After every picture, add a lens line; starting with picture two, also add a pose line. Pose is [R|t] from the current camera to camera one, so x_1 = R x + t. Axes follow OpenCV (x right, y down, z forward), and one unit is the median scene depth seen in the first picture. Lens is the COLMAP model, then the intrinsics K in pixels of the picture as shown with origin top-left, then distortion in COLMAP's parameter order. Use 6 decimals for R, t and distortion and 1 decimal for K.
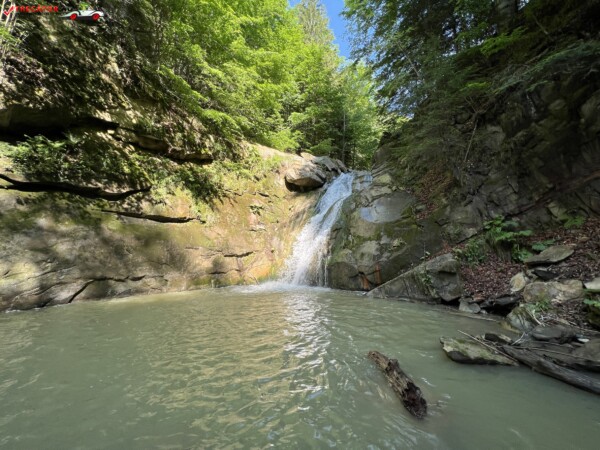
lens RADIAL K [[239.1, 0, 300.4], [0, 239.1, 226.4], [0, 0, 1]] dist [-0.000868, -0.000416]
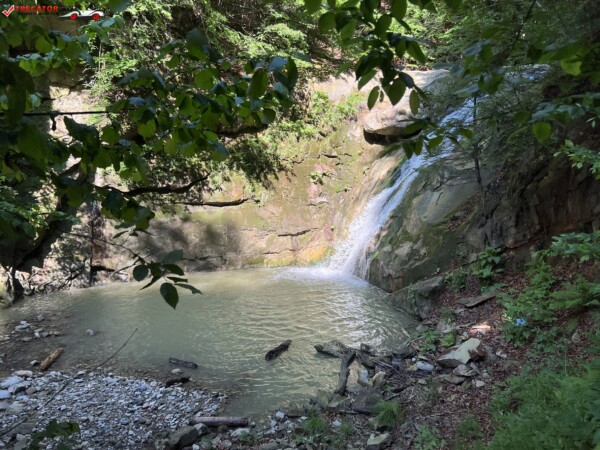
lens RADIAL K [[449.8, 0, 296.1], [0, 449.8, 227.4], [0, 0, 1]] dist [0.067195, -0.074896]
pose [[0.901341, 0.079686, -0.425716, 0.517027], [0.034980, 0.966324, 0.254940, -0.366177], [0.431694, -0.244680, 0.868200, -0.551100]]
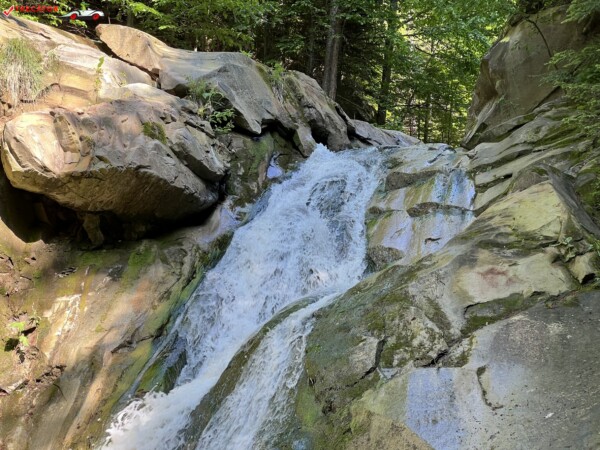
lens RADIAL K [[1341.5, 0, 300.9], [0, 1341.5, 217.1], [0, 0, 1]] dist [-0.034218, 3.925980]
pose [[0.986511, 0.059716, 0.152415, 0.009964], [-0.039055, 0.990059, -0.135120, -0.050559], [-0.158969, 0.127345, 0.979036, -0.011144]]
